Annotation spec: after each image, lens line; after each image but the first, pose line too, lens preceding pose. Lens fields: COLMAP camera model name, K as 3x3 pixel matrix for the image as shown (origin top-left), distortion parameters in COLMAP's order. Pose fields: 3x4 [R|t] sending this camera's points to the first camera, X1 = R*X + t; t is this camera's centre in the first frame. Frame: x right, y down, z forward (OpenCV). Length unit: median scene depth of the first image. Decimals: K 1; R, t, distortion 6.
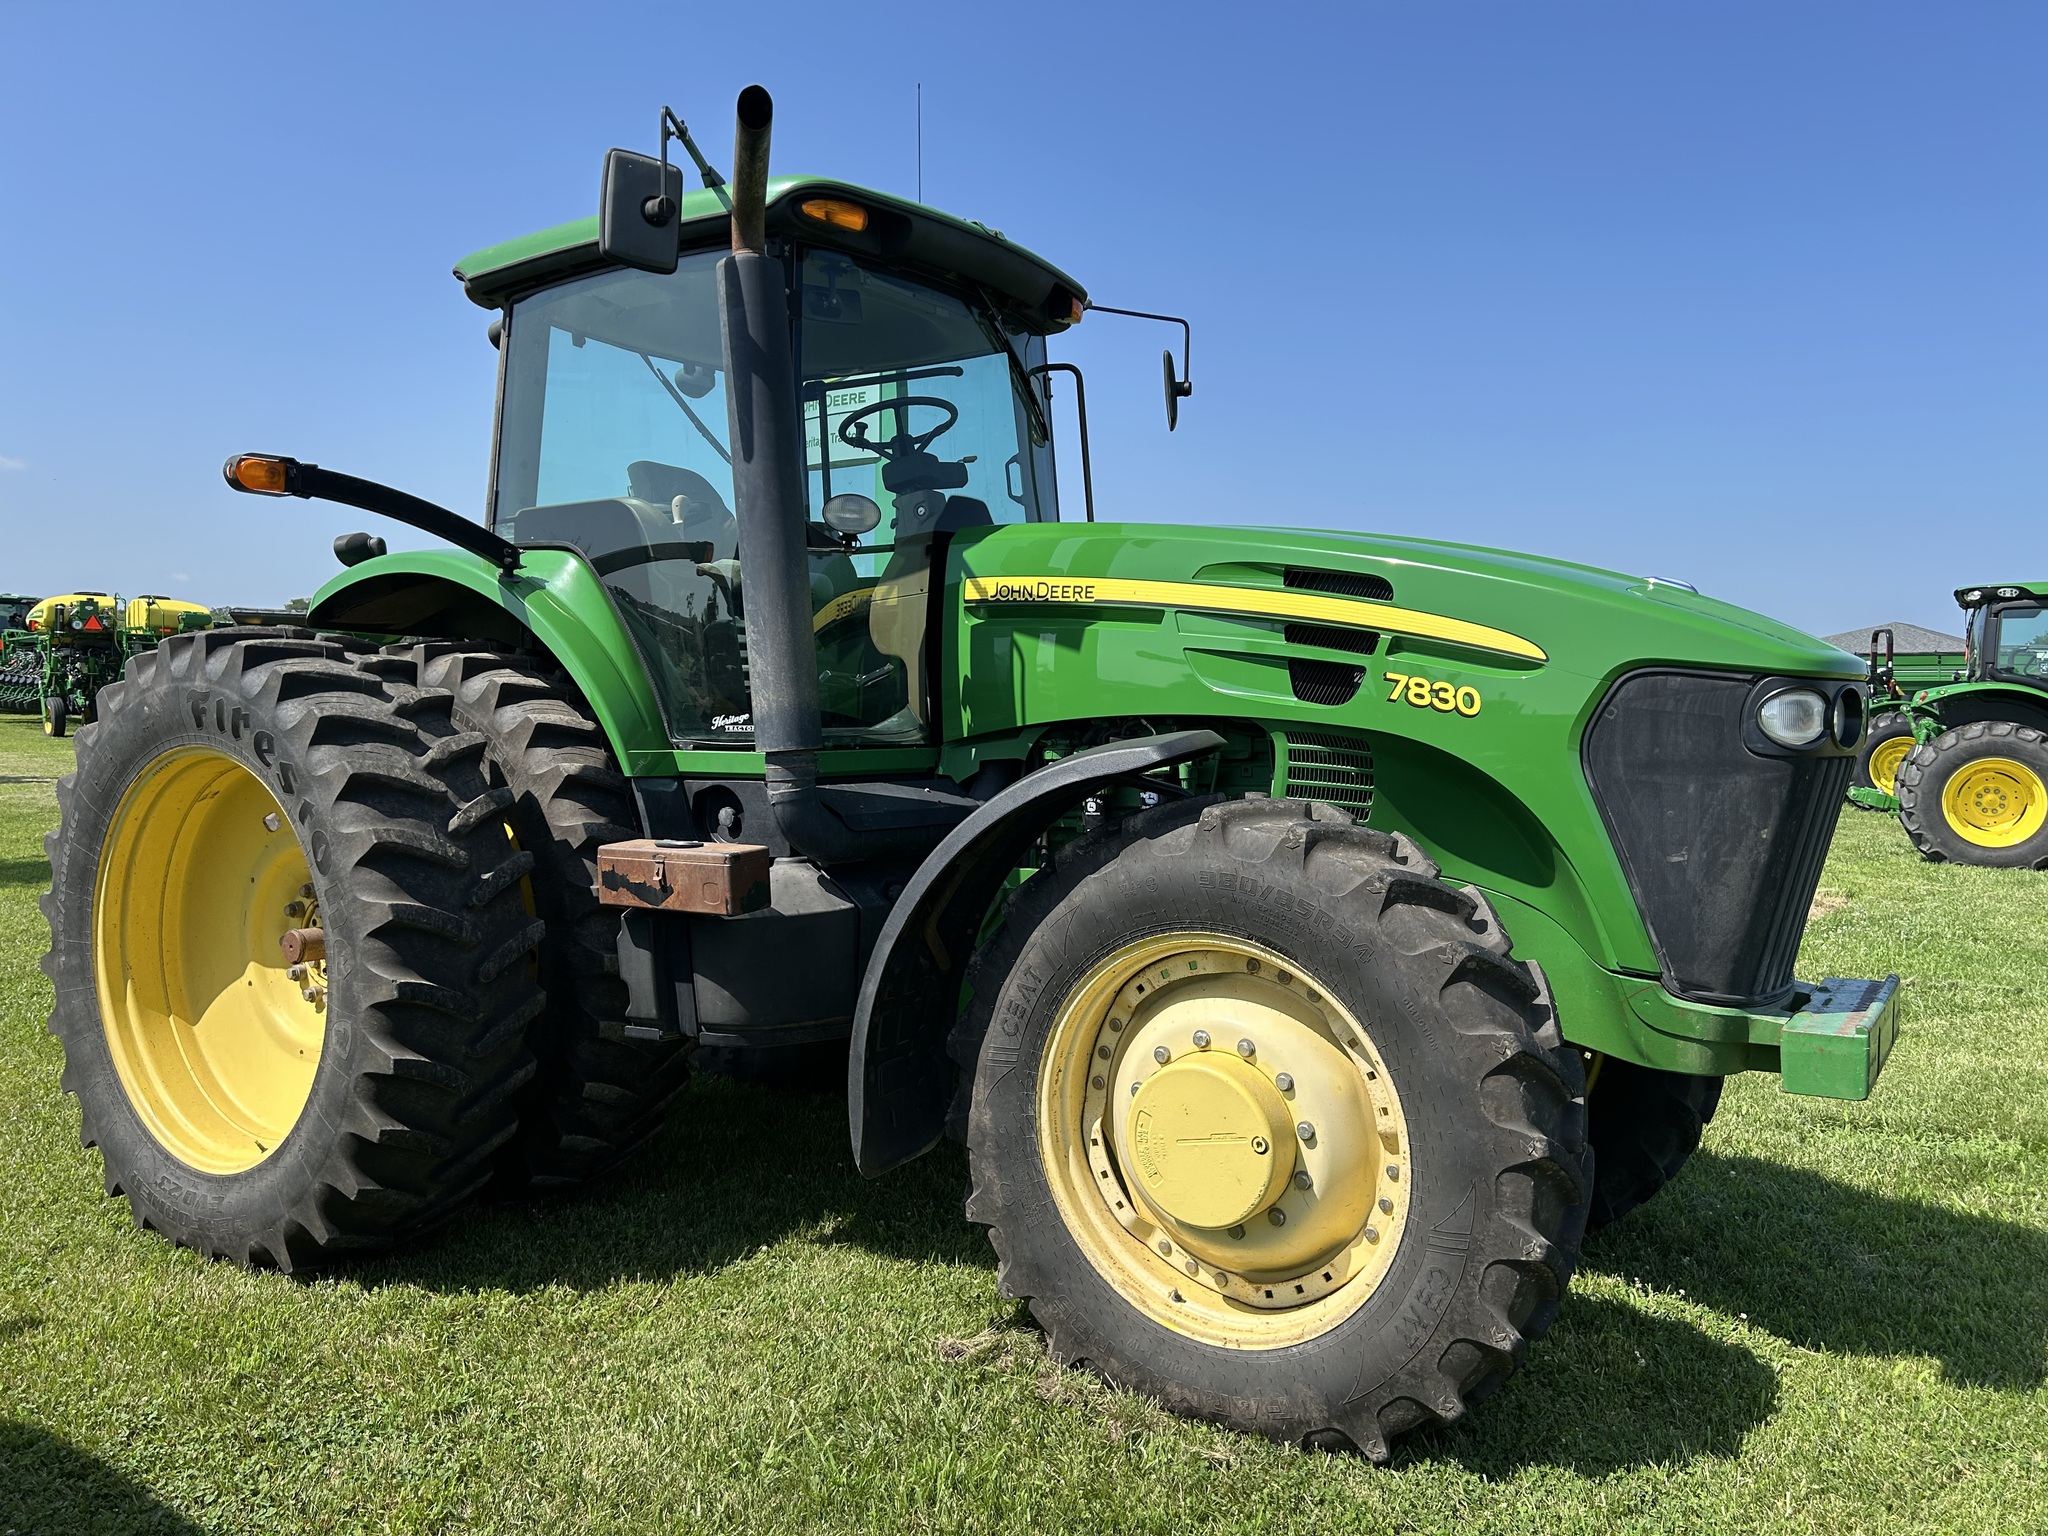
lens RADIAL K [[1578.8, 0, 1021.5], [0, 1578.8, 778.0], [0, 0, 1]] dist [0.212417, -0.636520]
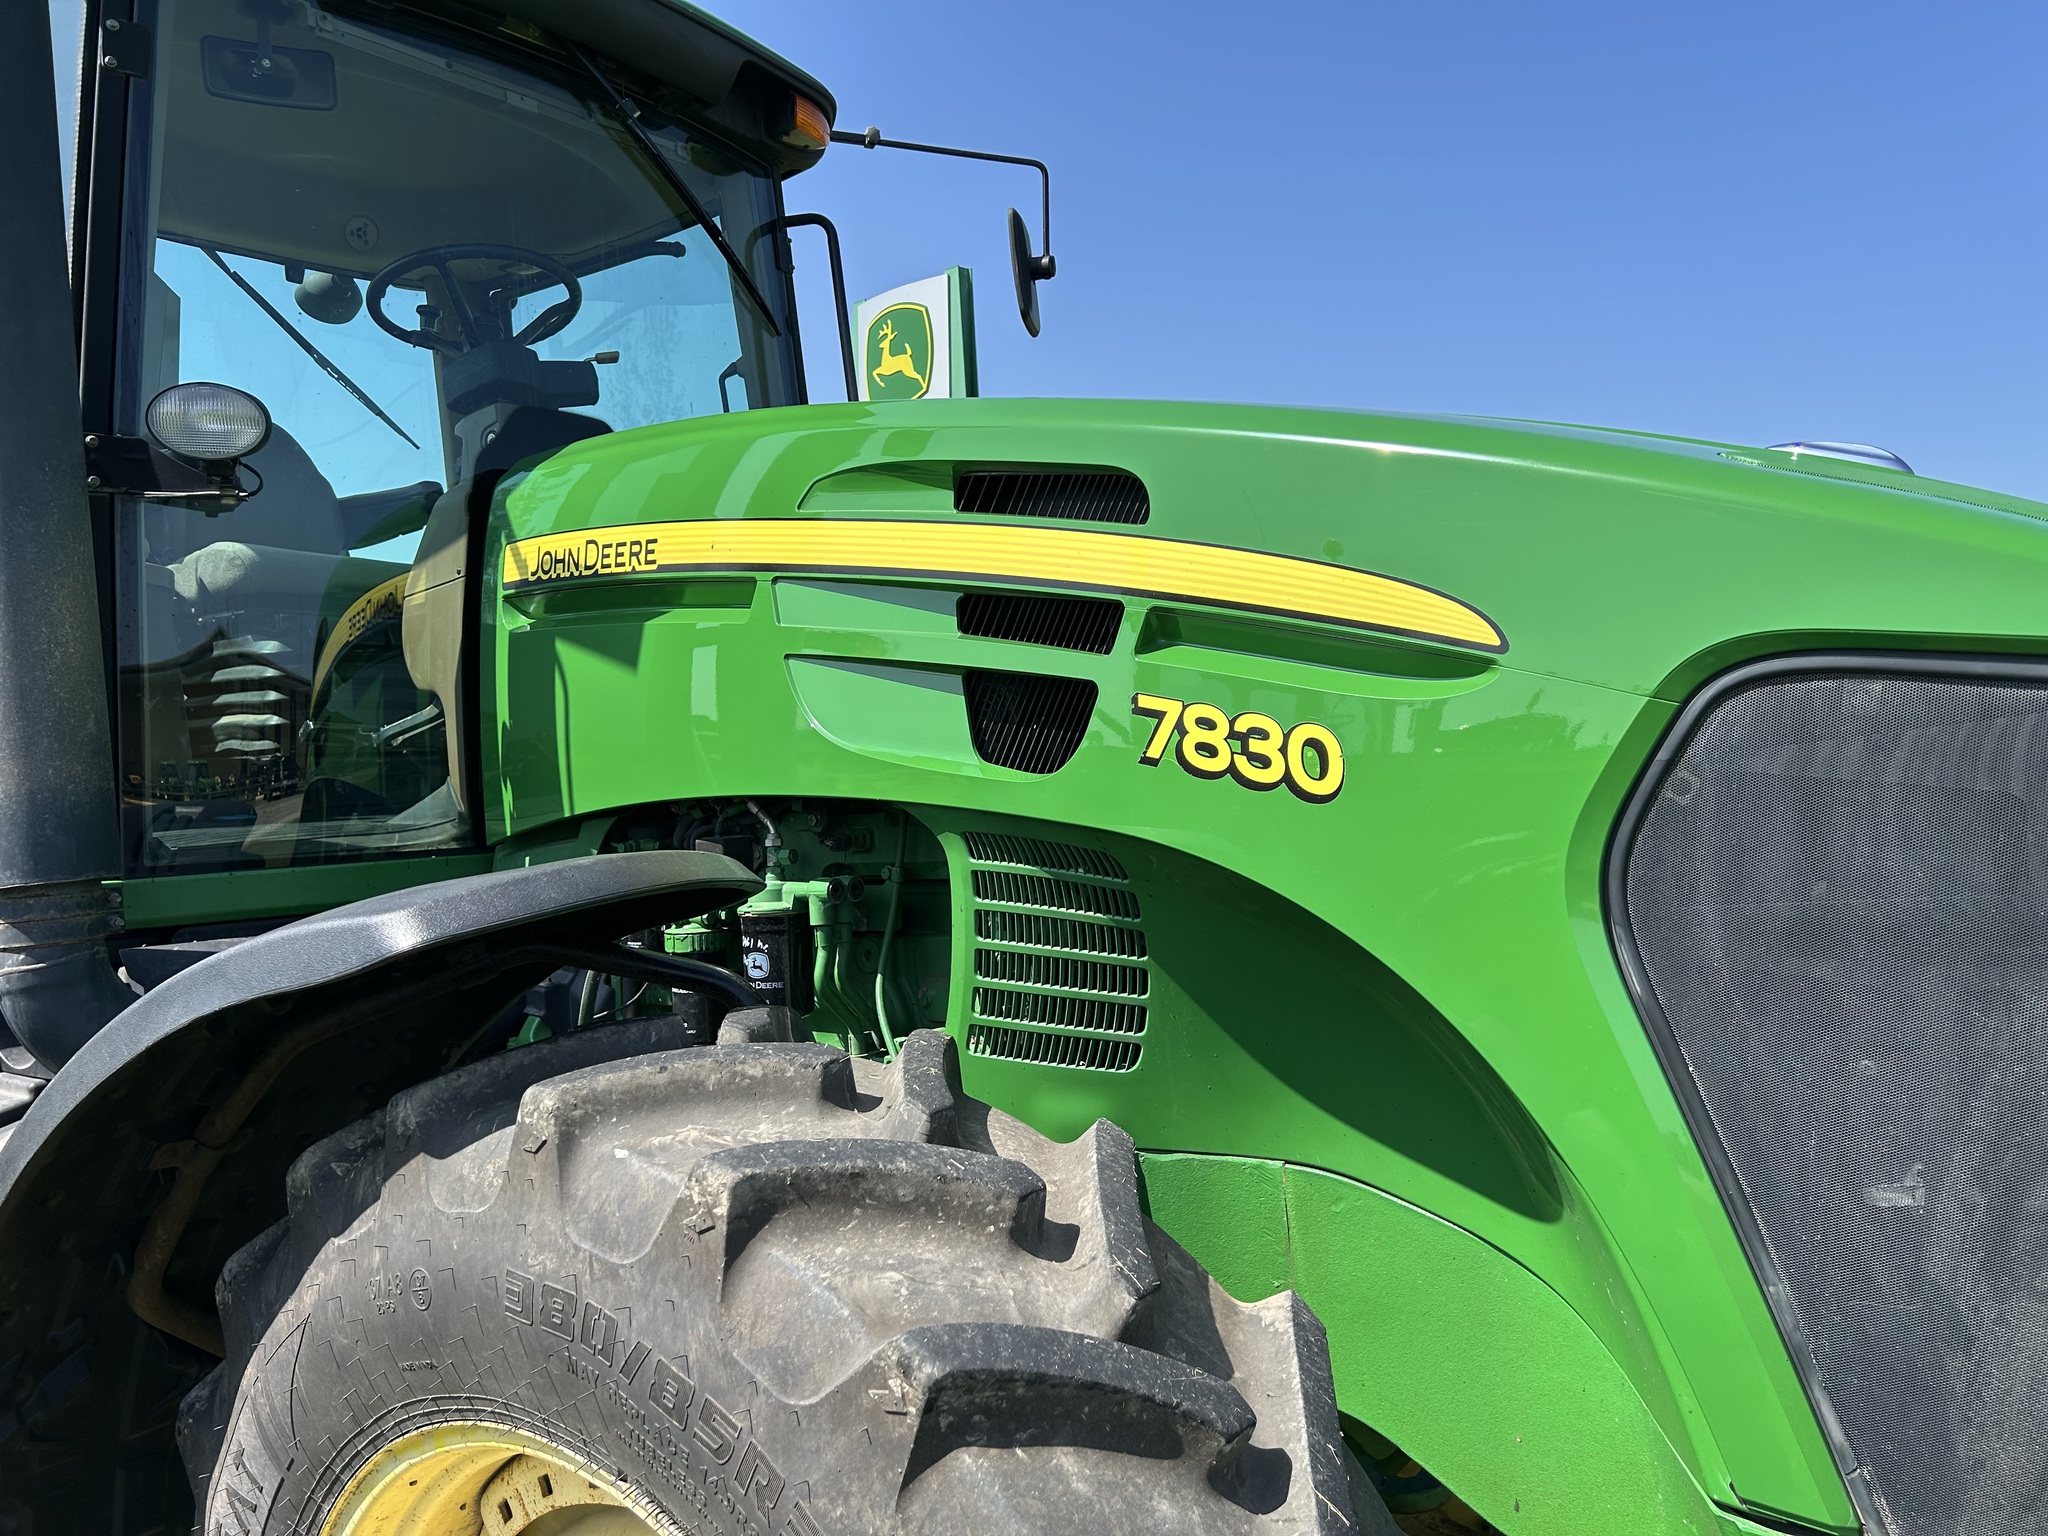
lens RADIAL K [[1567.9, 0, 1033.8], [0, 1567.9, 770.2], [0, 0, 1]] dist [0.052268, -0.059009]
pose [[0.995699, -0.027109, -0.088591, 0.249231], [0.024571, 0.999259, -0.029614, -0.036754], [0.089329, 0.027310, 0.995628, 0.622873]]
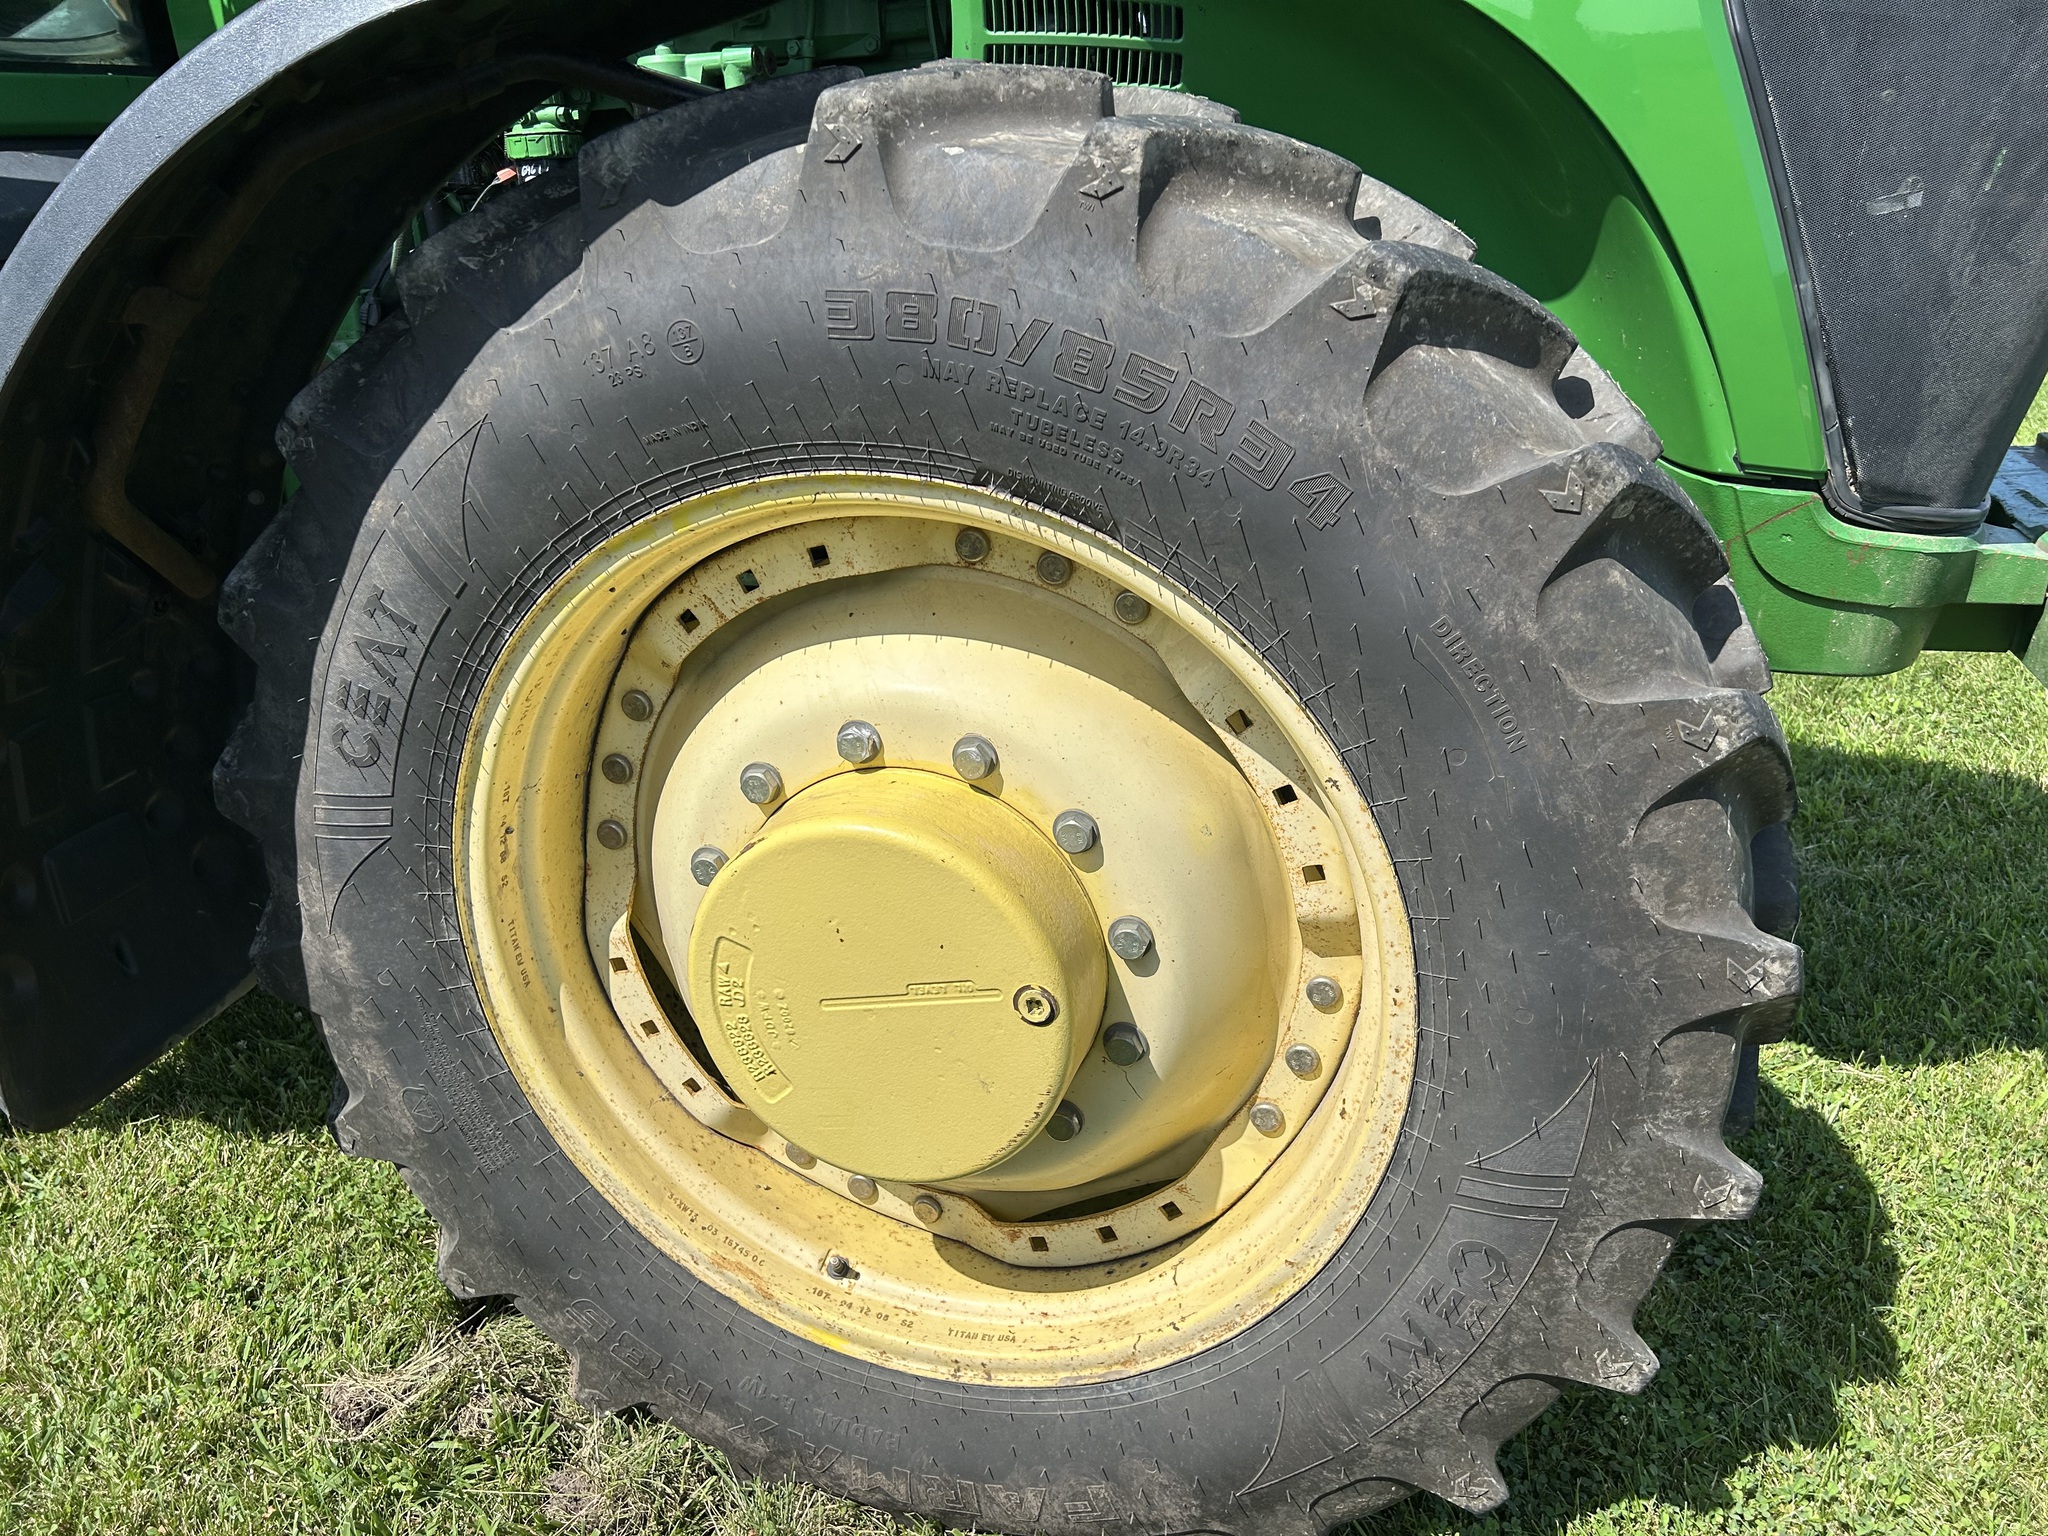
lens RADIAL K [[1567.9, 0, 1033.8], [0, 1567.9, 770.2], [0, 0, 1]] dist [0.052268, -0.059009]
pose [[0.957049, -0.128434, 0.259926, 0.051595], [0.042447, 0.948938, 0.312595, 0.049774], [-0.286801, -0.288135, 0.913632, 0.614283]]
